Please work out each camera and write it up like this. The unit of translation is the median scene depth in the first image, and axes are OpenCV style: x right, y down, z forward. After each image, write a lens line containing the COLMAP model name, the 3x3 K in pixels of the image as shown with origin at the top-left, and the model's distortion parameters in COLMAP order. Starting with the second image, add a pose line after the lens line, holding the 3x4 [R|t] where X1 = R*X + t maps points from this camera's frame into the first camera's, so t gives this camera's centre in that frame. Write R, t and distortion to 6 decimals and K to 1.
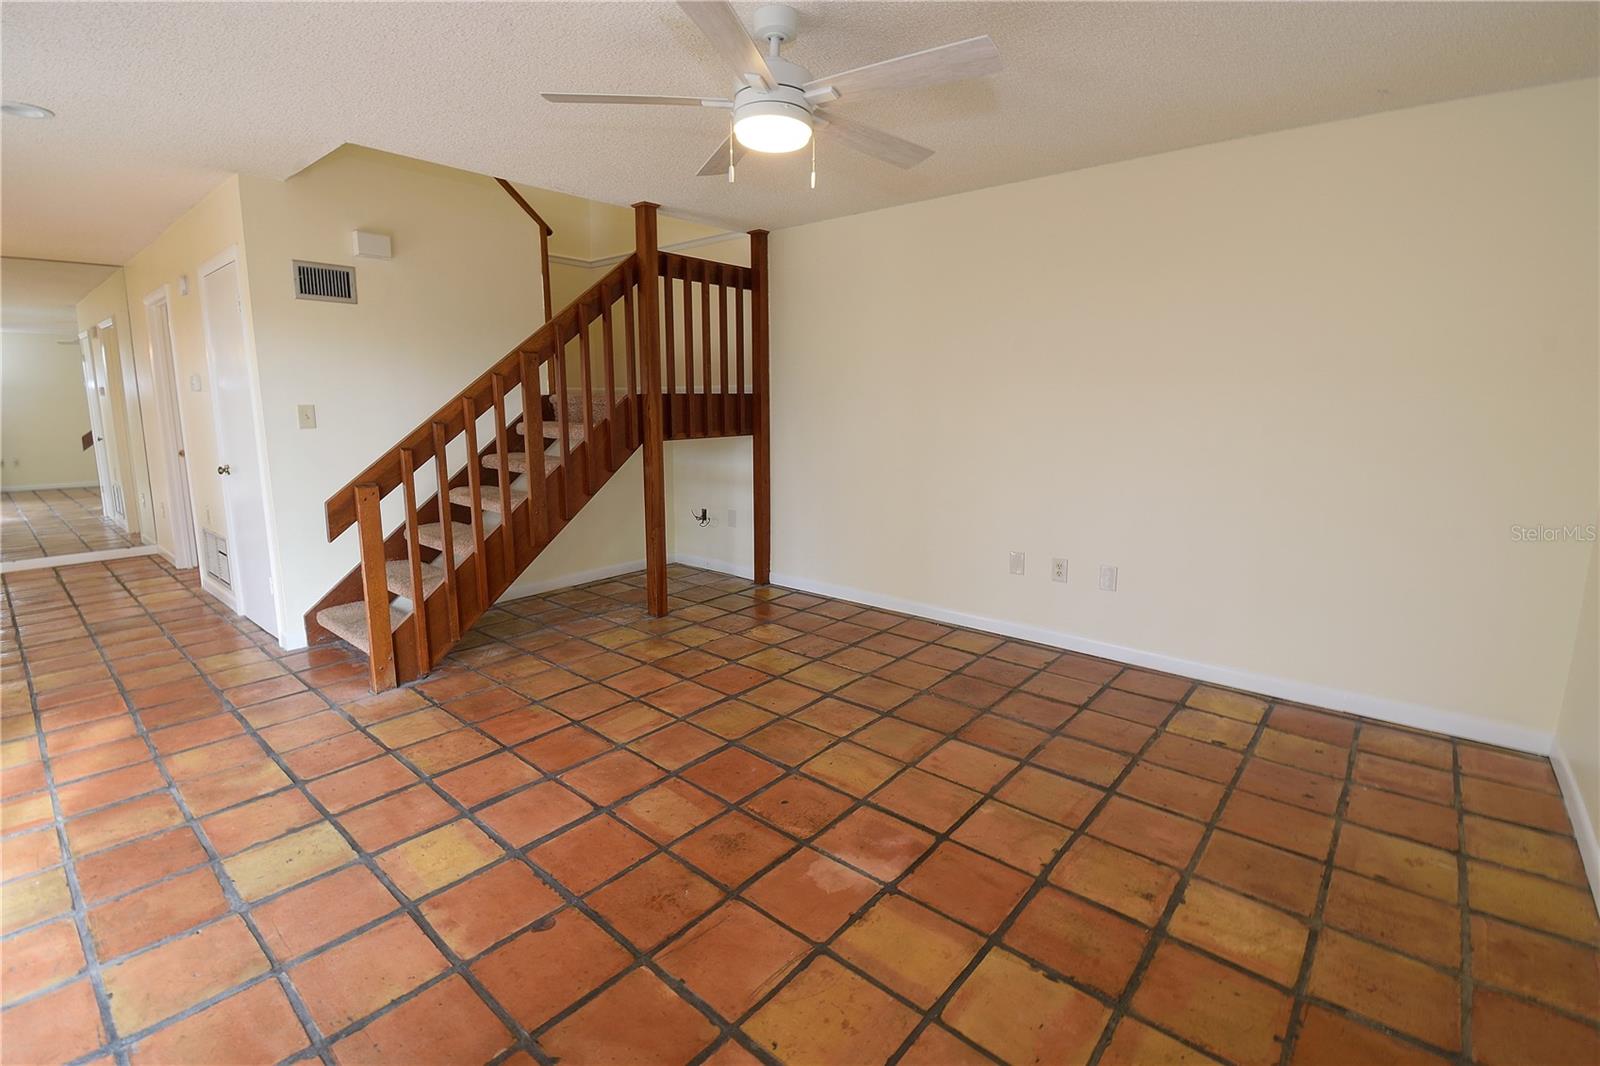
lens RADIAL K [[709.3, 0, 797.0], [0, 709.3, 521.3], [0, 0, 1]] dist [0.001147, 0.000040]
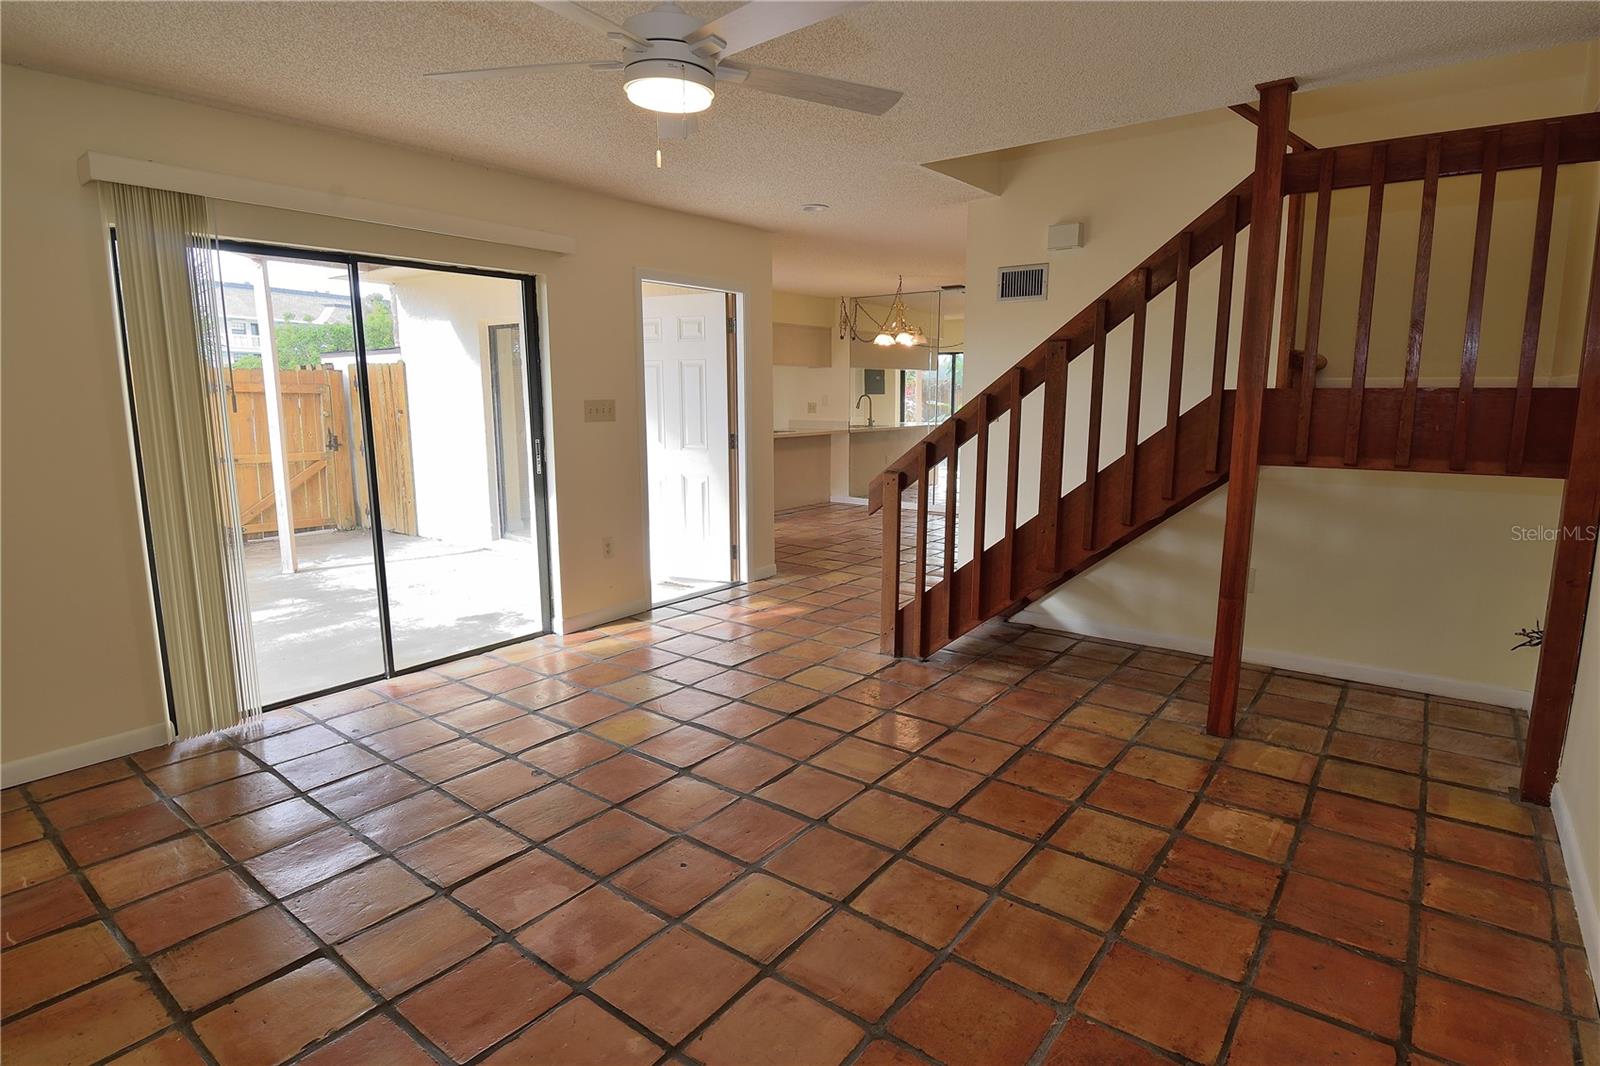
lens RADIAL K [[837.4, 0, 800.8], [0, 837.4, 519.2], [0, 0, 1]] dist [-0.003388, -0.000632]
pose [[0.050348, 0.153666, -0.986839, 0.593324], [-0.168859, 0.975177, 0.143235, -0.118167], [0.984354, 0.159425, 0.075046, 0.635447]]
